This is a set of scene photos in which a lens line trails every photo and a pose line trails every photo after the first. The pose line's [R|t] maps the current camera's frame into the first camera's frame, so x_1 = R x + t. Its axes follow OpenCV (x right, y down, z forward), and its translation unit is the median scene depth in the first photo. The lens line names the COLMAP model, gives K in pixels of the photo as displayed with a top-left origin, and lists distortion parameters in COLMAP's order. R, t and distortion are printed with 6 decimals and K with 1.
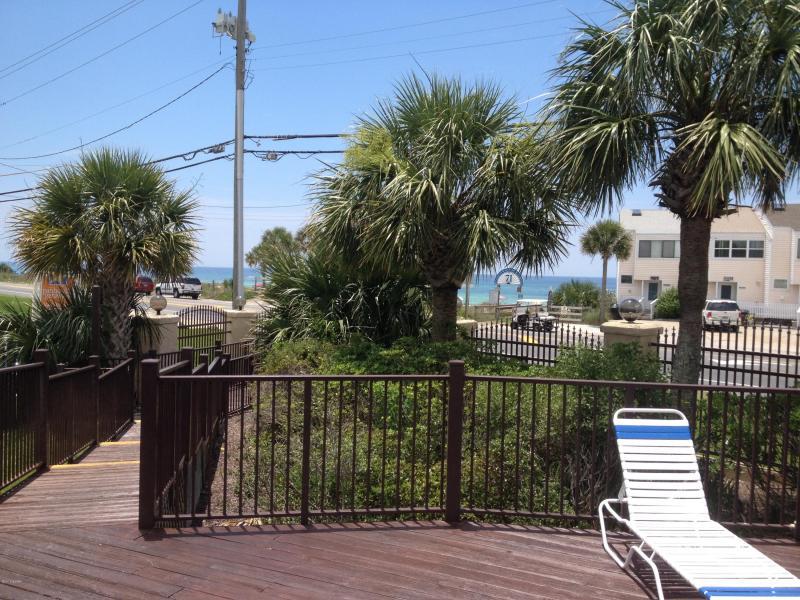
lens RADIAL K [[823.2, 0, 399.2], [0, 823.2, 300.3], [0, 0, 1]] dist [0.002130, 0.000000]
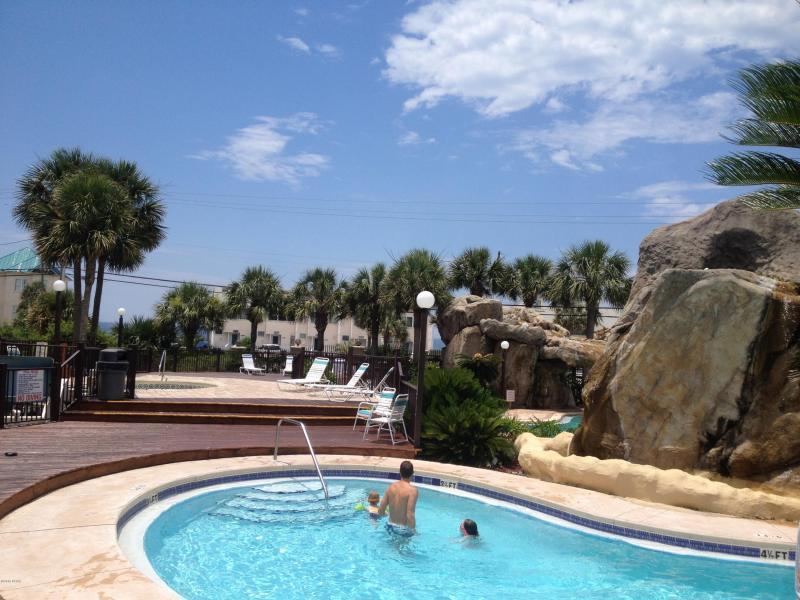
lens RADIAL K [[823.2, 0, 403.8], [0, 823.2, 305.1], [0, 0, 1]] dist [0.002130, 0.000000]
pose [[0.870652, 0.031094, 0.490916, -1.029997], [-0.005093, 0.998517, -0.054211, 0.043353], [-0.491874, 0.044699, 0.869518, -2.991040]]
